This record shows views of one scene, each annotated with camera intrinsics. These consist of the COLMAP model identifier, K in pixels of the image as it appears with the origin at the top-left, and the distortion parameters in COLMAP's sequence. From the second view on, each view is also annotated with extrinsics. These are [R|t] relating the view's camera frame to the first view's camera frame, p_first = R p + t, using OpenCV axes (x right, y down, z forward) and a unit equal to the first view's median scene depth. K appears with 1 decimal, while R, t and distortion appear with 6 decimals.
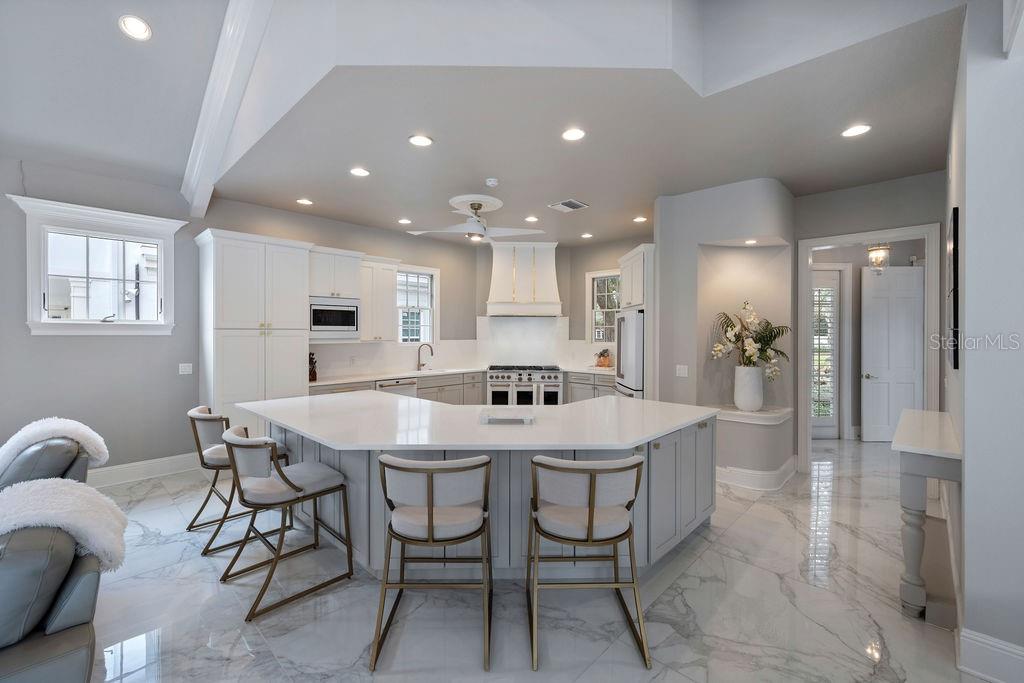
lens RADIAL K [[449.7, 0, 507.3], [0, 449.7, 334.5], [0, 0, 1]] dist [0.001241, 0.000053]
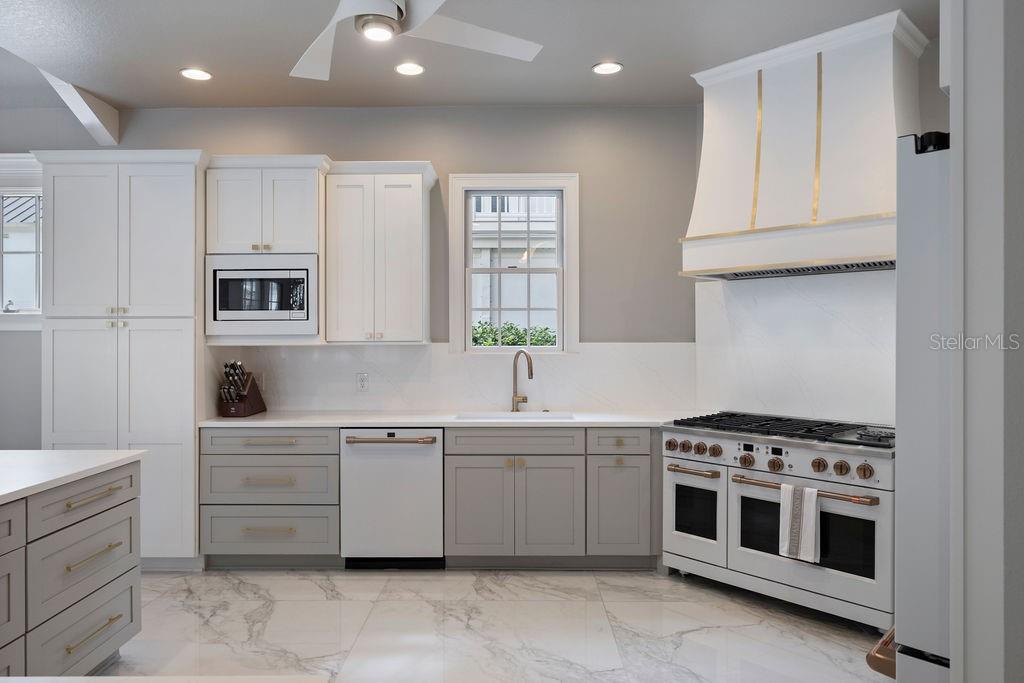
lens RADIAL K [[650.7, 0, 516.8], [0, 650.7, 339.9], [0, 0, 1]] dist [-0.008458, -0.000274]
pose [[0.684779, -0.005064, -0.728733, 0.258777], [-0.000428, 0.999973, -0.007351, 0.014809], [0.728750, 0.005346, 0.684759, 0.553842]]
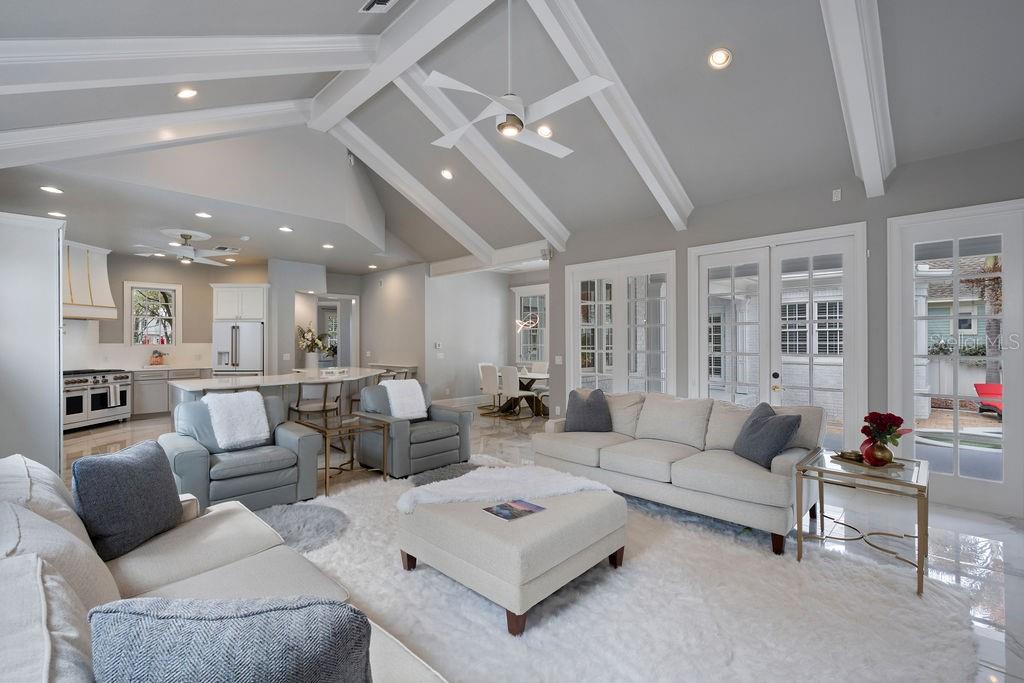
lens RADIAL K [[437.6, 0, 505.0], [0, 437.6, 342.0], [0, 0, 1]] dist [-0.001921, -0.000120]
pose [[0.005003, -0.001215, 0.999987, -0.943266], [0.009347, 0.999956, 0.001168, 0.017834], [-0.999944, 0.009341, 0.005014, 0.080252]]
